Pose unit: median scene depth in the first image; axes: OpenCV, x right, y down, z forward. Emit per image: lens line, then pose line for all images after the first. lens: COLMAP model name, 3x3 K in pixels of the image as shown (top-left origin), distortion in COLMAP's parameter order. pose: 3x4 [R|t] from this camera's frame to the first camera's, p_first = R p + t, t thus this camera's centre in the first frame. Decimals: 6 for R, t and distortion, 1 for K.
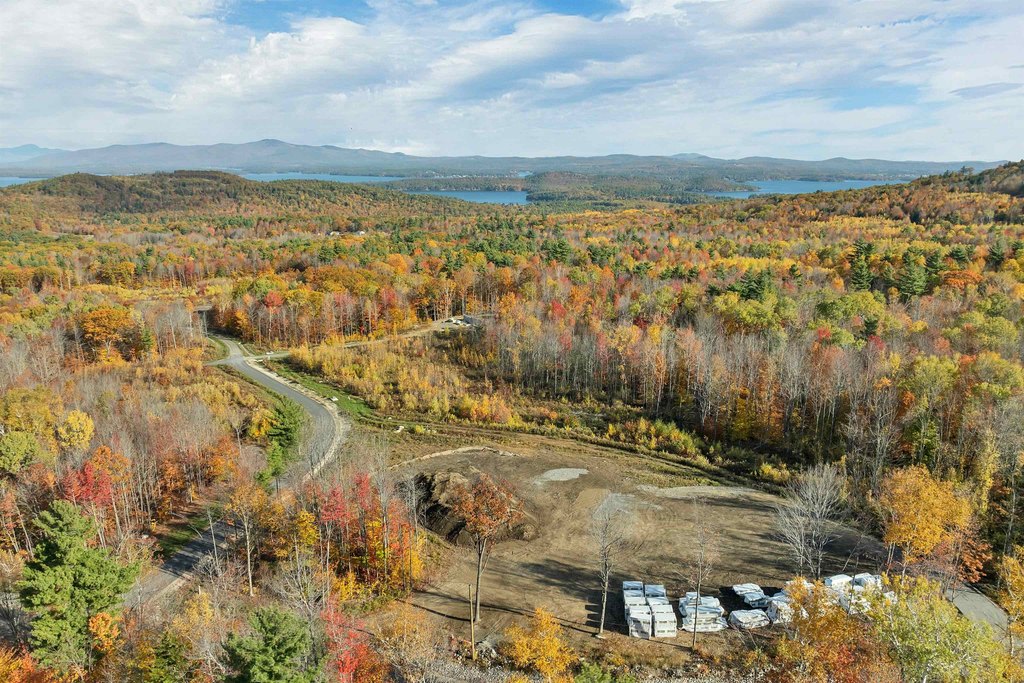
lens RADIAL K [[745.0, 0, 516.3], [0, 745.0, 344.6], [0, 0, 1]] dist [-0.037513, -0.001978]
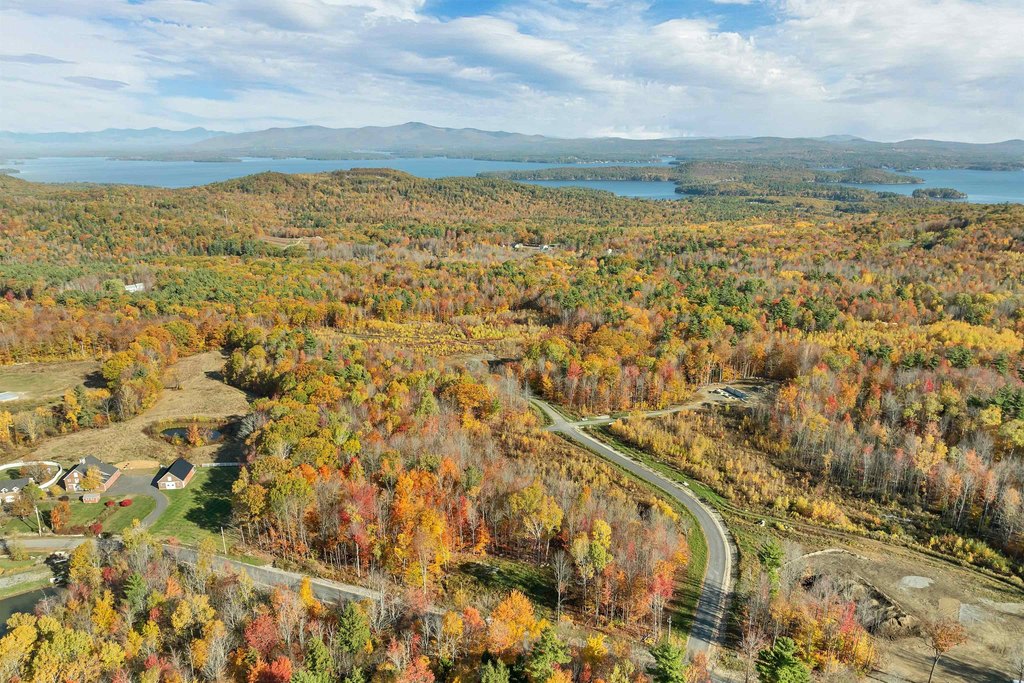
lens RADIAL K [[745.0, 0, 516.3], [0, 745.0, 344.6], [0, 0, 1]] dist [-0.037513, -0.001978]
pose [[0.983930, 0.042785, -0.173355, -0.054319], [-0.038831, 0.998904, 0.026135, -0.033840], [0.174283, -0.018983, 0.984513, -0.062677]]
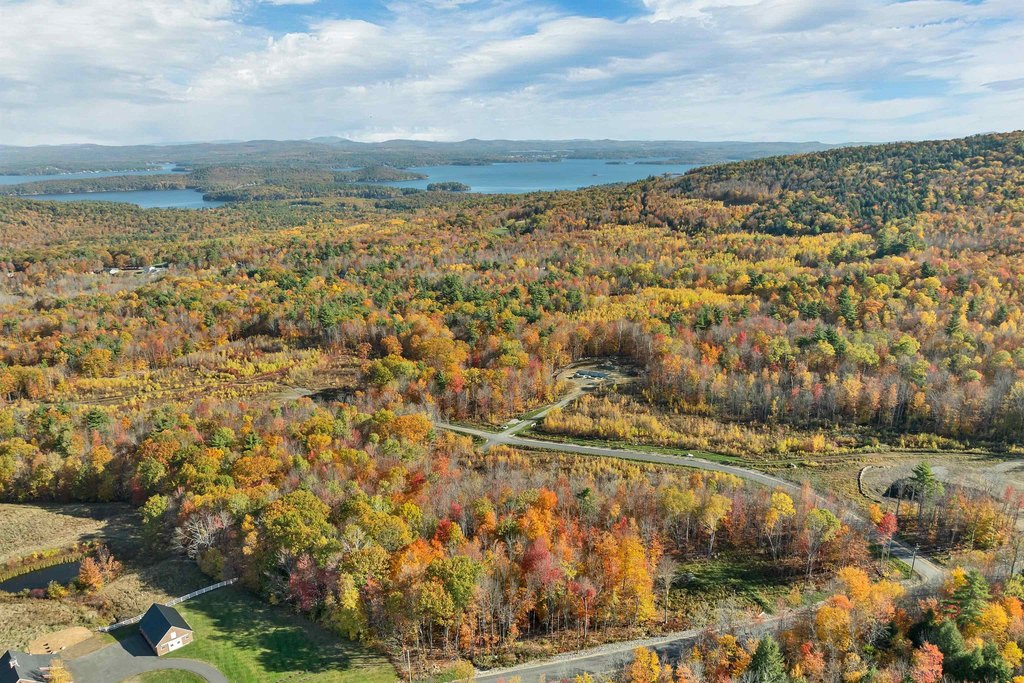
lens RADIAL K [[745.0, 0, 516.3], [0, 745.0, 344.6], [0, 0, 1]] dist [-0.037513, -0.001978]
pose [[0.895890, -0.127061, 0.425720, -0.195192], [0.118125, 0.991864, 0.047450, -0.043030], [-0.428285, 0.007778, 0.903610, -0.030542]]
